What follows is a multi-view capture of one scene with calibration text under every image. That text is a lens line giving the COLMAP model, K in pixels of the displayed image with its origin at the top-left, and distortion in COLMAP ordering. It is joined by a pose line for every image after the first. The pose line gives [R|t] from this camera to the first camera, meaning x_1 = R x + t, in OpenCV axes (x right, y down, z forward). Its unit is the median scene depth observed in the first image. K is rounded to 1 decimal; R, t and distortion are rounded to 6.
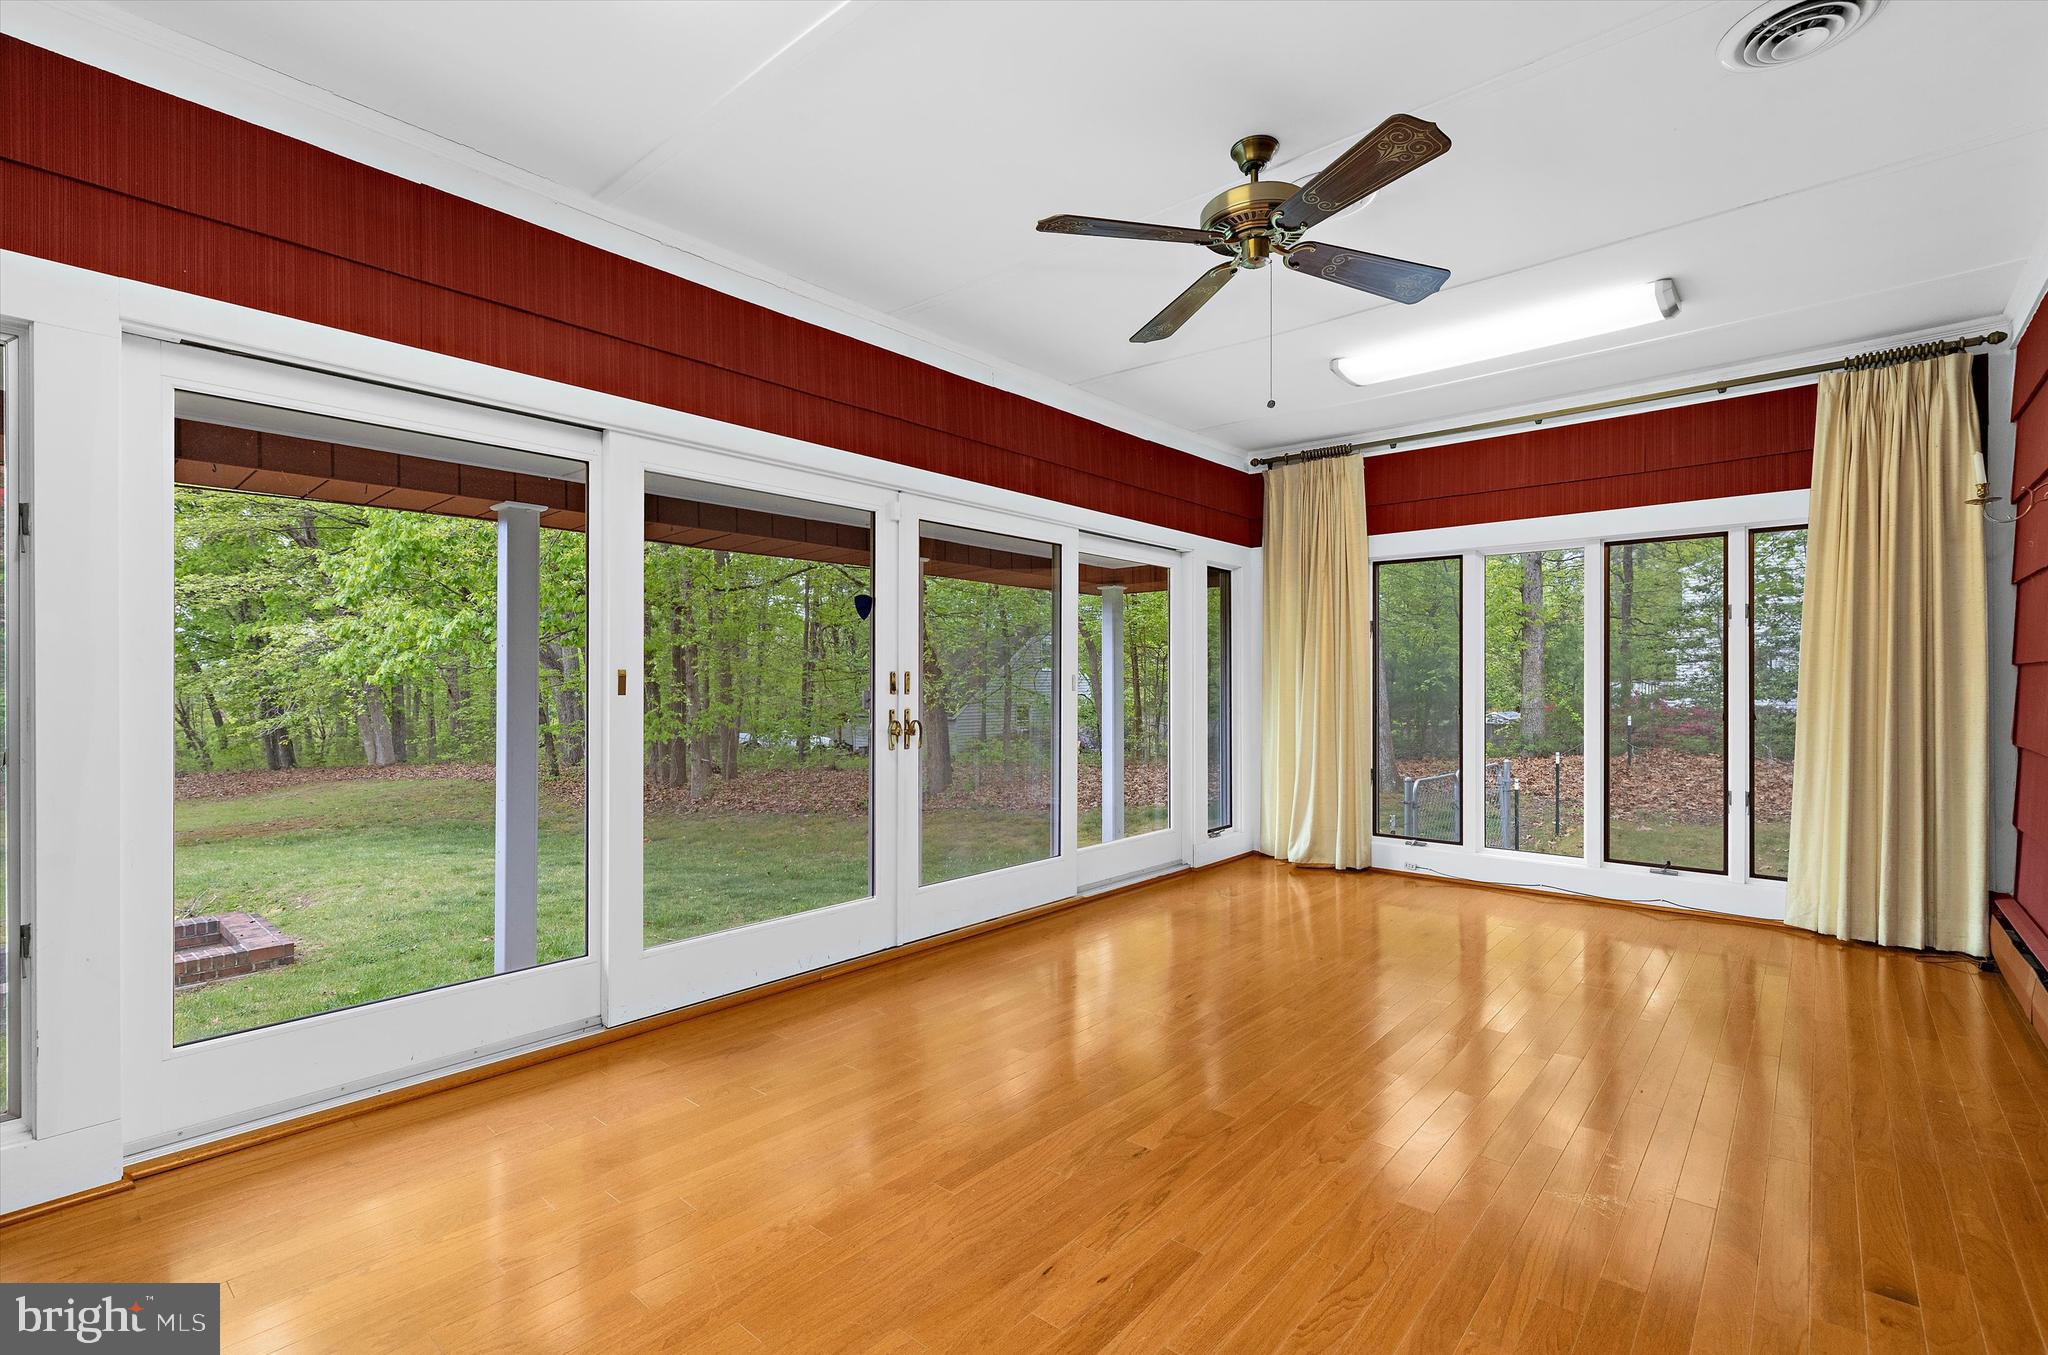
lens RADIAL K [[921.3, 0, 1015.3], [0, 921.3, 690.2], [0, 0, 1]] dist [0.001718, 0.000254]
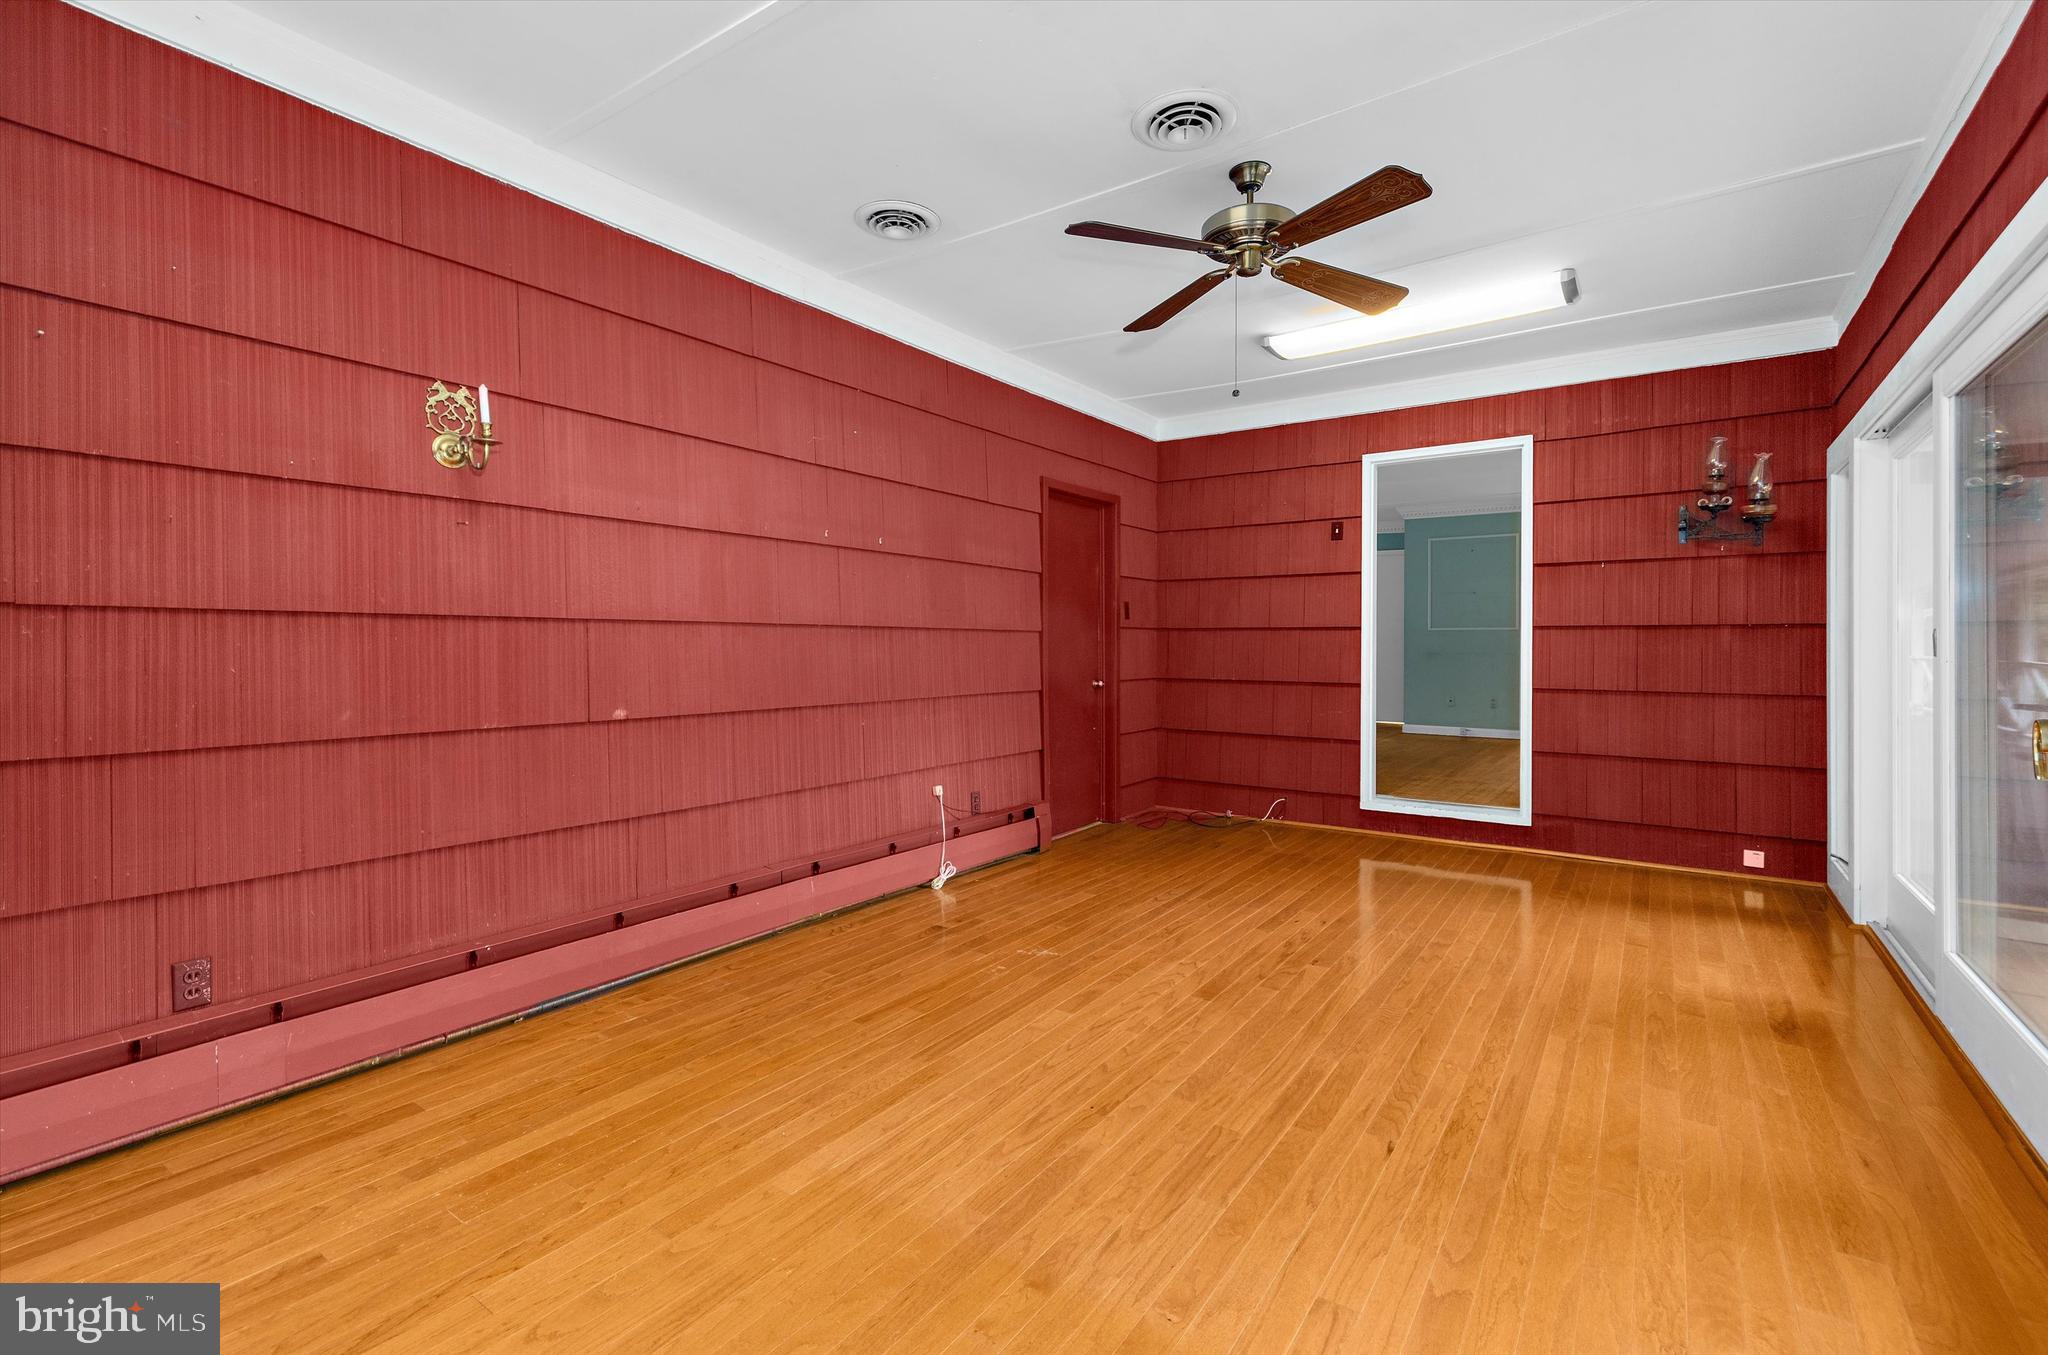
lens RADIAL K [[921.3, 0, 1015.3], [0, 921.3, 690.2], [0, 0, 1]] dist [0.001718, 0.000254]
pose [[-0.994373, 0.002822, -0.105894, 0.392966], [-0.003203, 0.998387, 0.056679, -0.006688], [0.105883, 0.056699, -0.992761, 1.224765]]
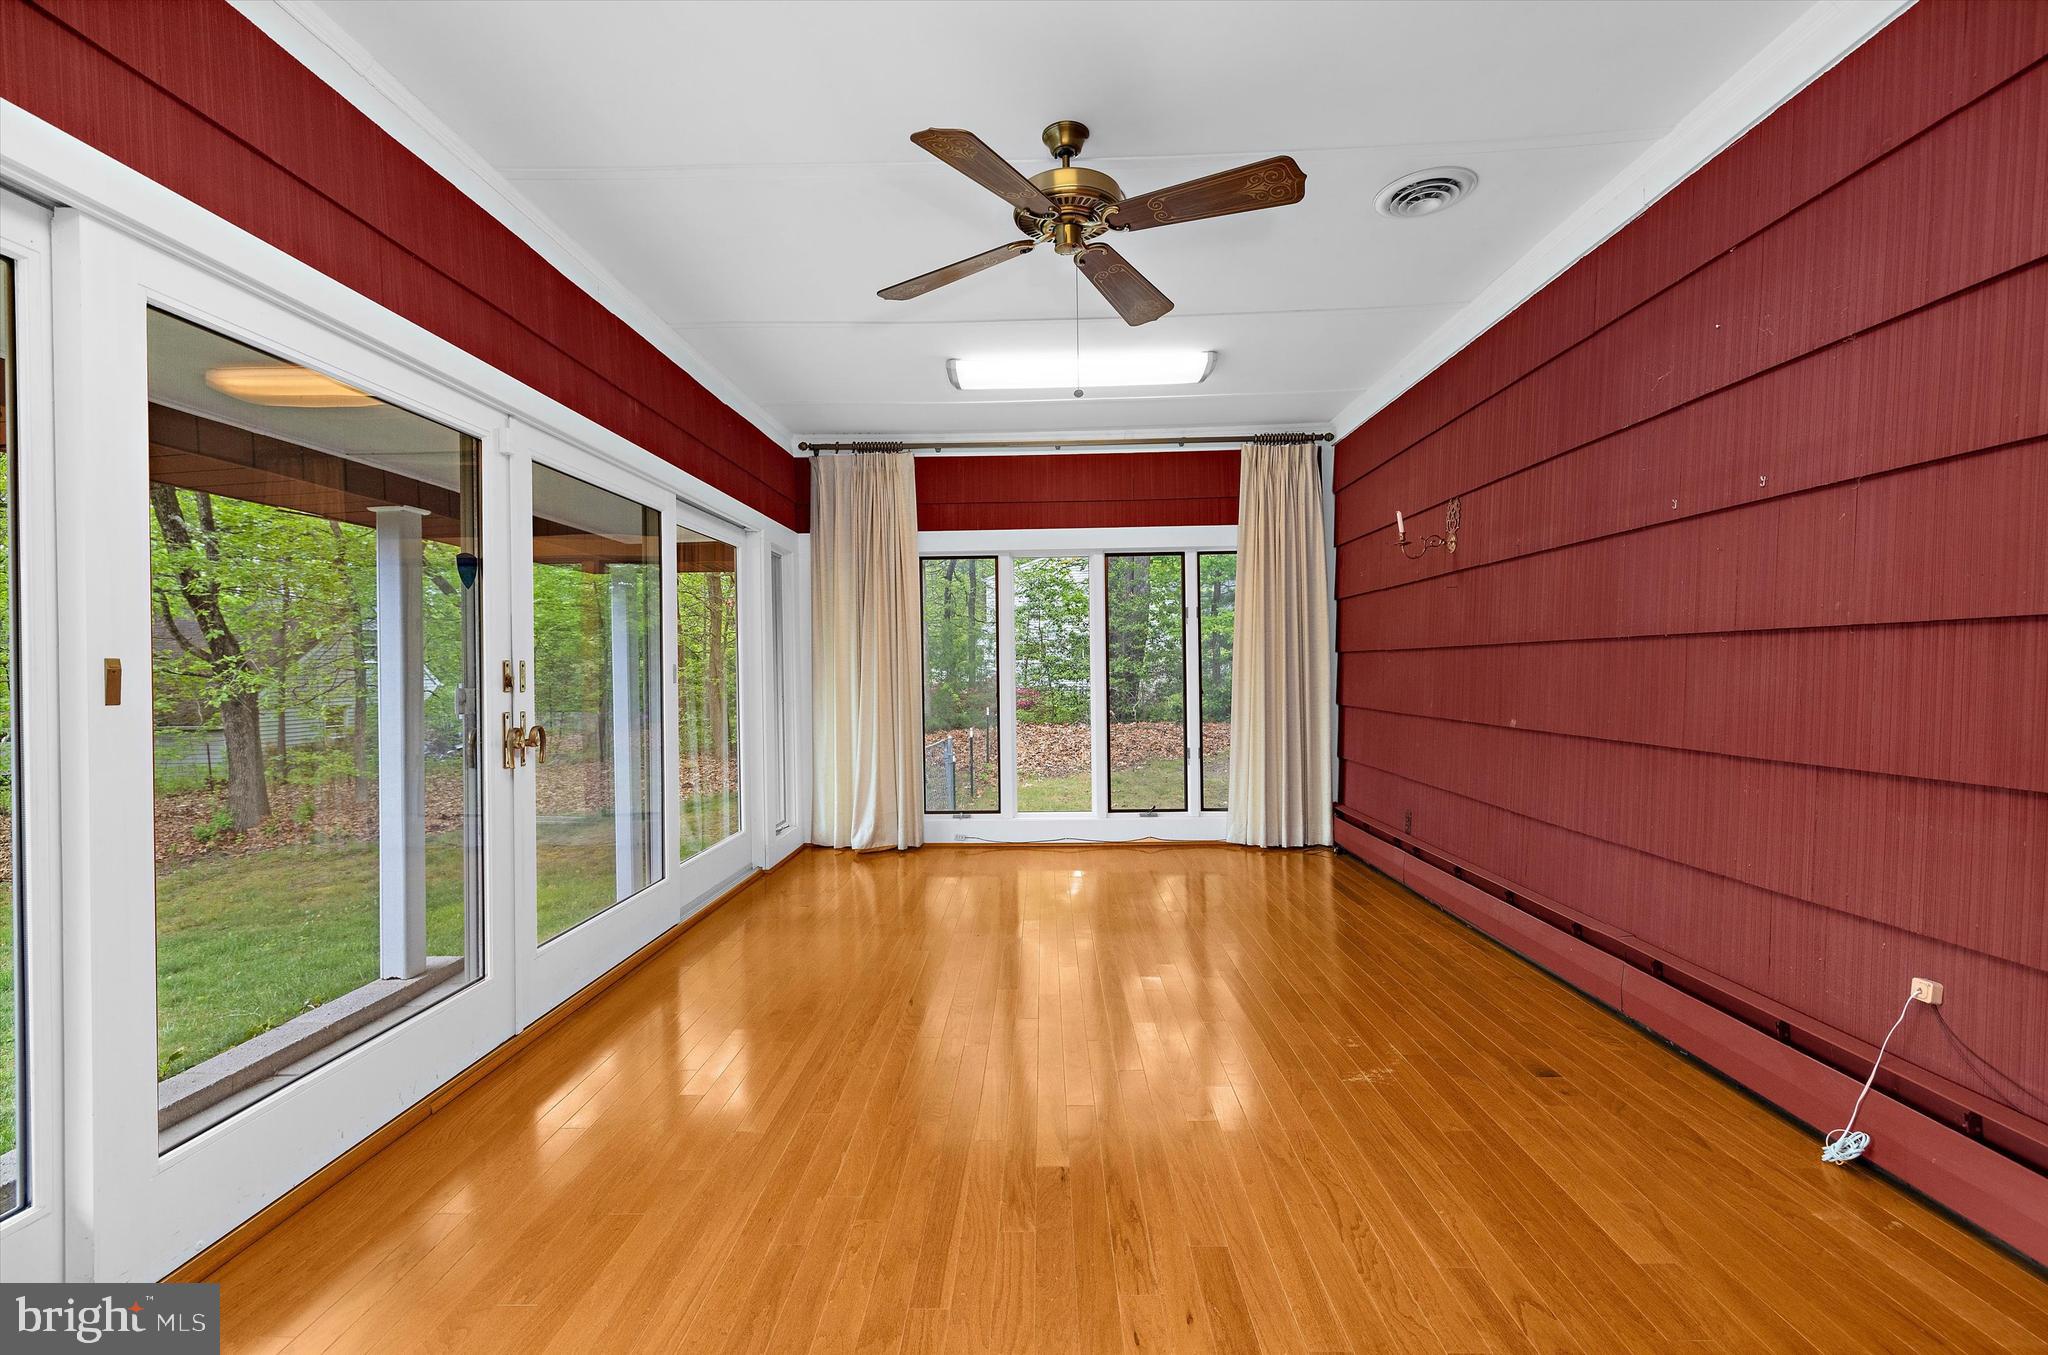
lens RADIAL K [[897.7, 0, 1024.0], [0, 897.7, 677.5], [0, 0, 1]] dist [0.000695, 0.000479]
pose [[0.767771, -0.017724, 0.640479, -0.239445], [0.019358, 0.999803, 0.004462, -0.002205], [-0.640431, 0.008972, 0.767963, 0.167218]]
